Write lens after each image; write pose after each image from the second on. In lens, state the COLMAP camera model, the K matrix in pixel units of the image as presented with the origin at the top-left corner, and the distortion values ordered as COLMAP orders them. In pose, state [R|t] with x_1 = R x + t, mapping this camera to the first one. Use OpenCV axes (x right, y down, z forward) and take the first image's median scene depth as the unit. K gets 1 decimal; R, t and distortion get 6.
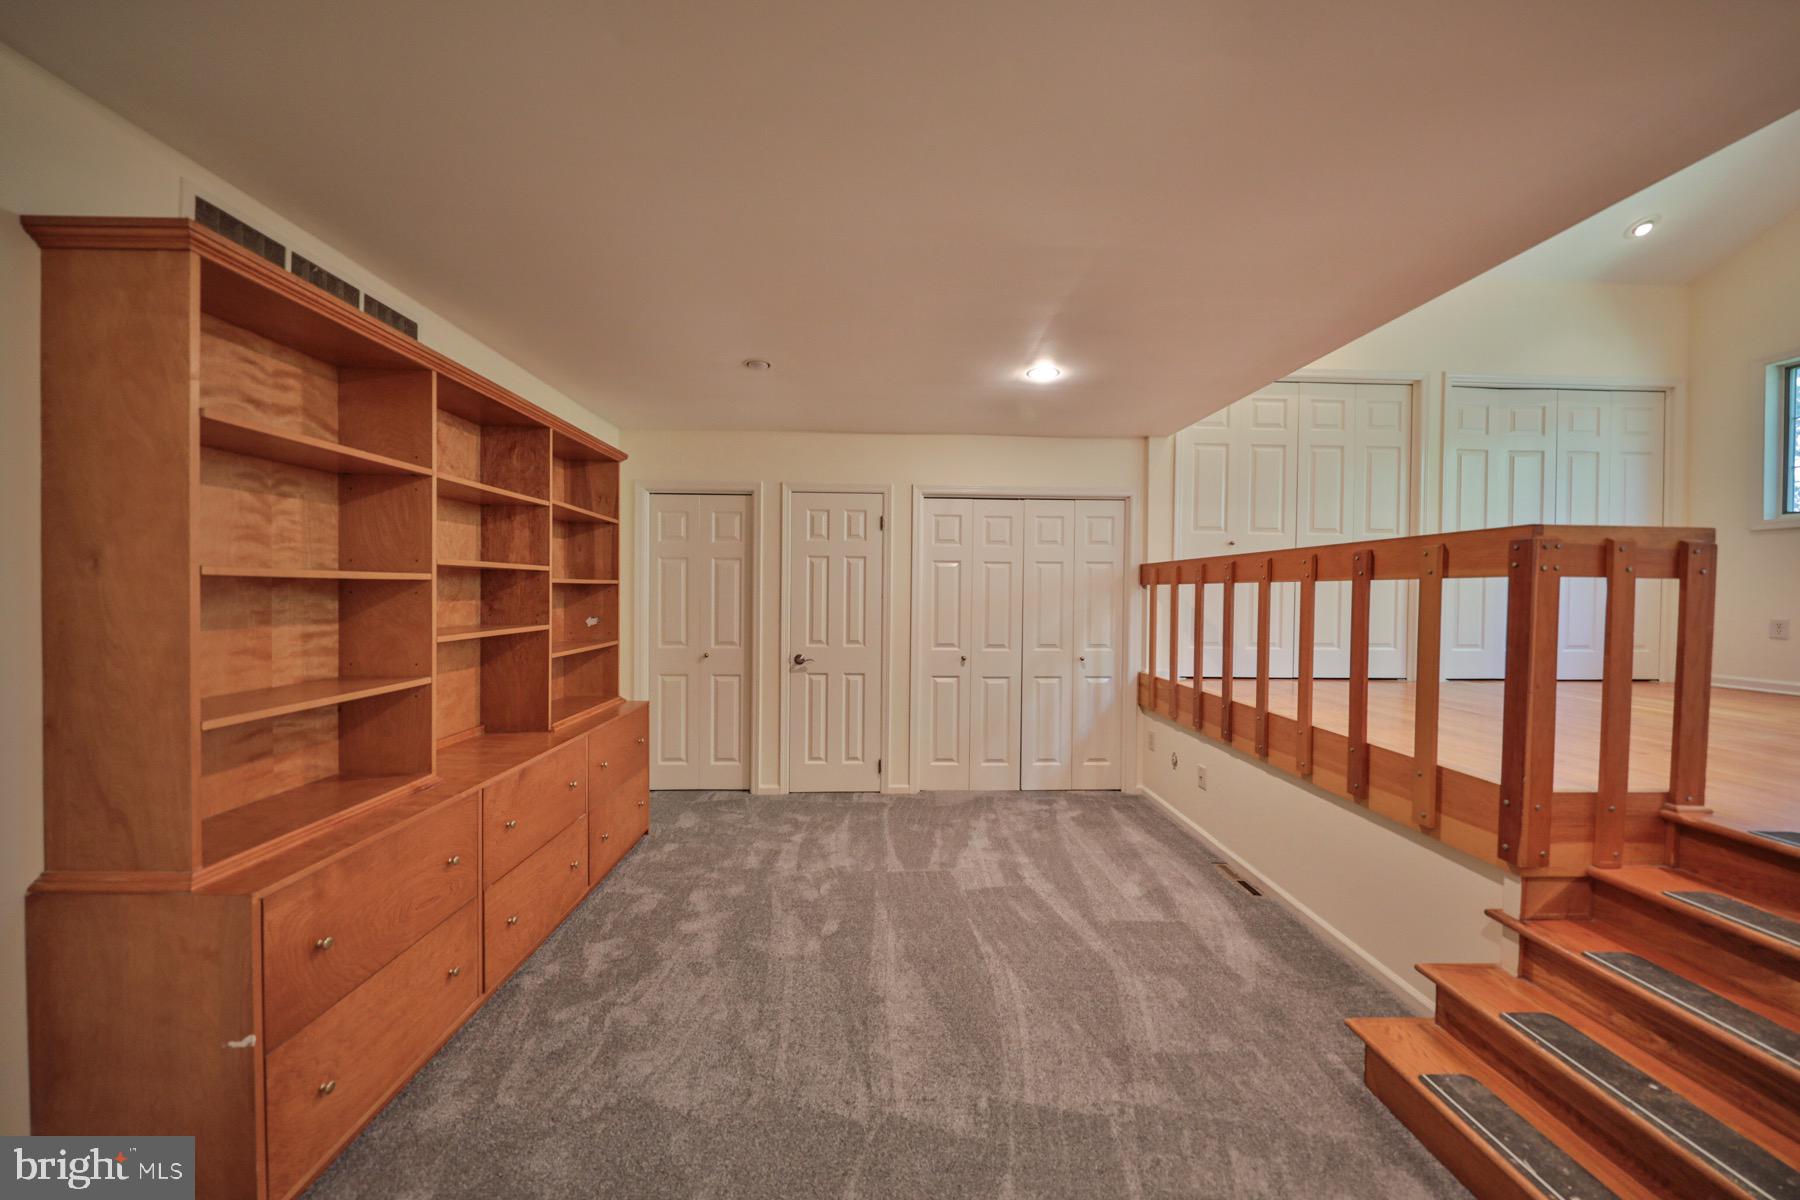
lens RADIAL K [[599.0, 0, 890.3], [0, 599.0, 597.0], [0, 0, 1]] dist [-0.002360, -0.001333]
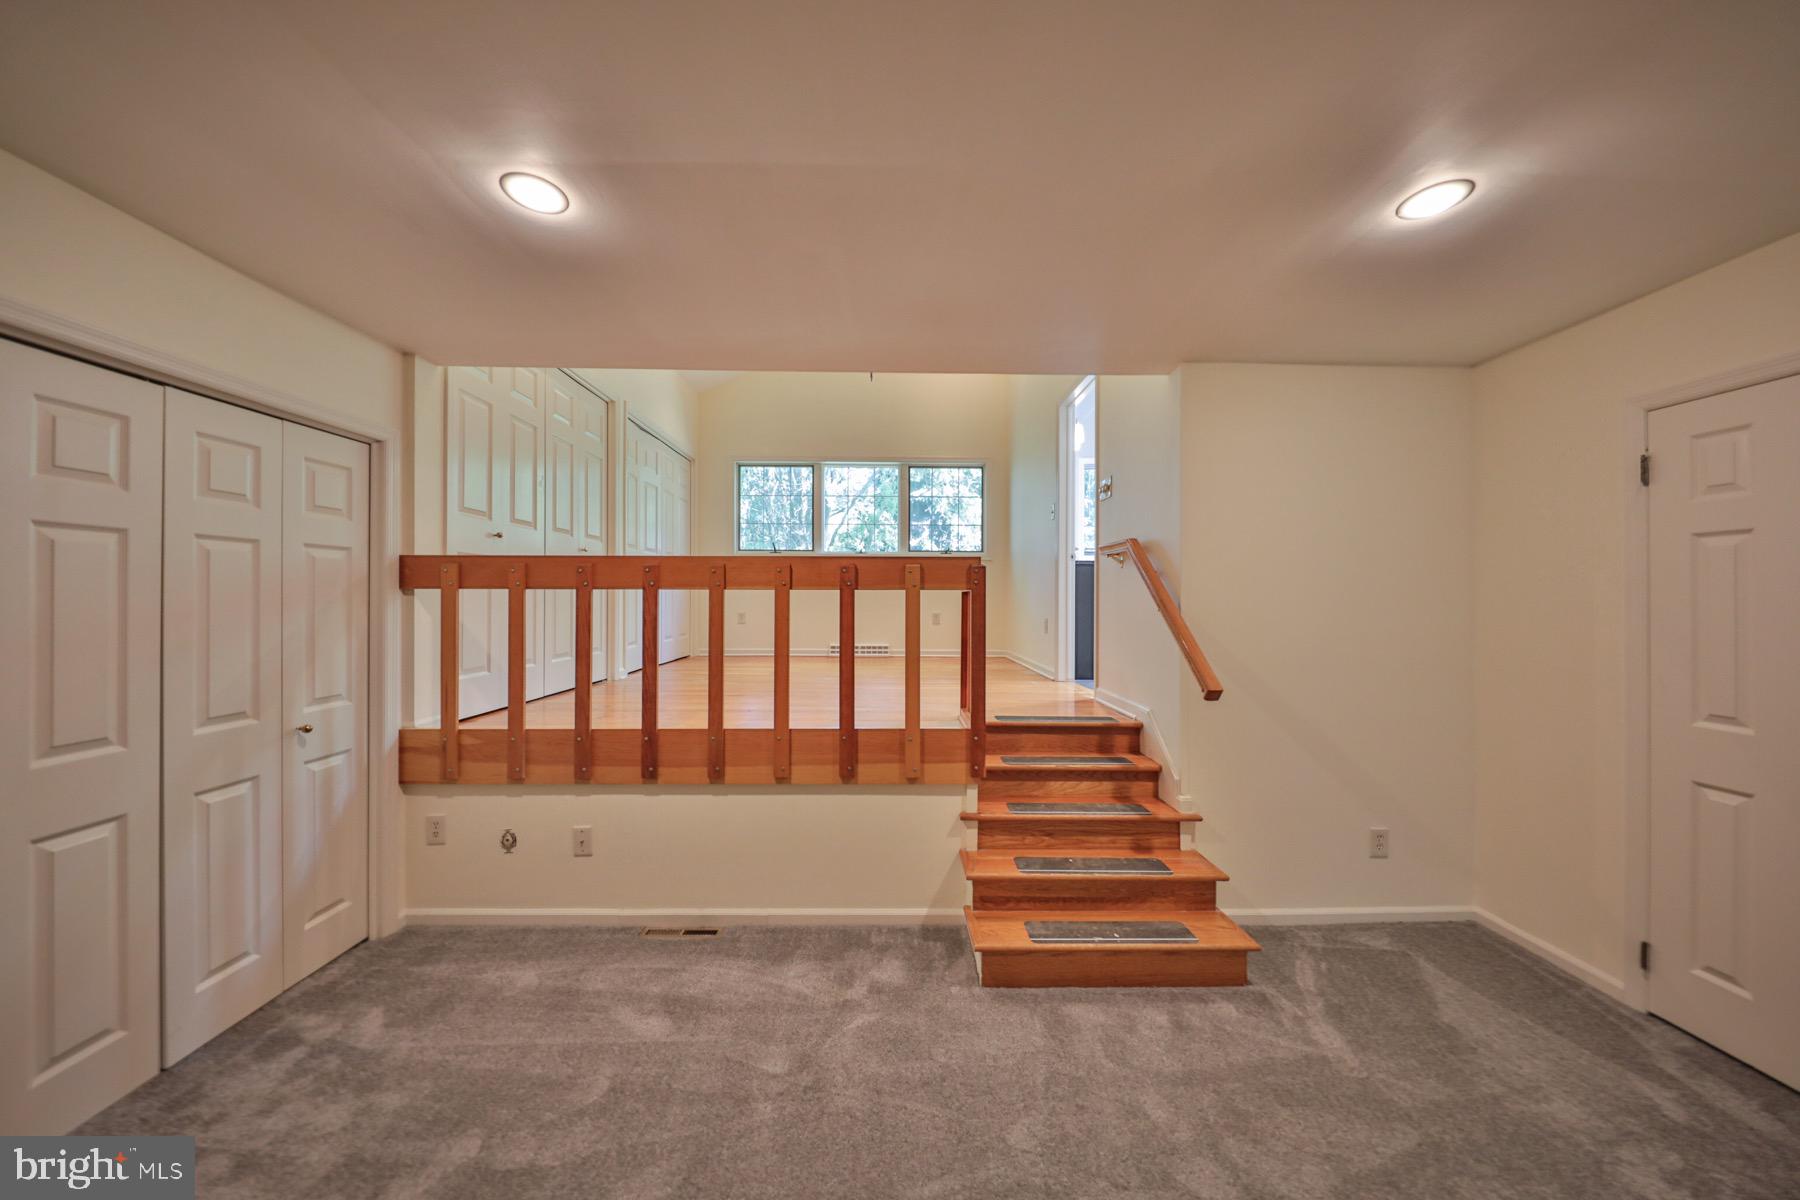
lens RADIAL K [[599.0, 0, 888.2], [0, 599.0, 600.1], [0, 0, 1]] dist [-0.002360, -0.001333]
pose [[0.003865, -0.009098, 0.999951, -0.230255], [0.007800, 0.999928, 0.009068, -0.011913], [-0.999962, 0.007765, 0.003936, 0.570076]]
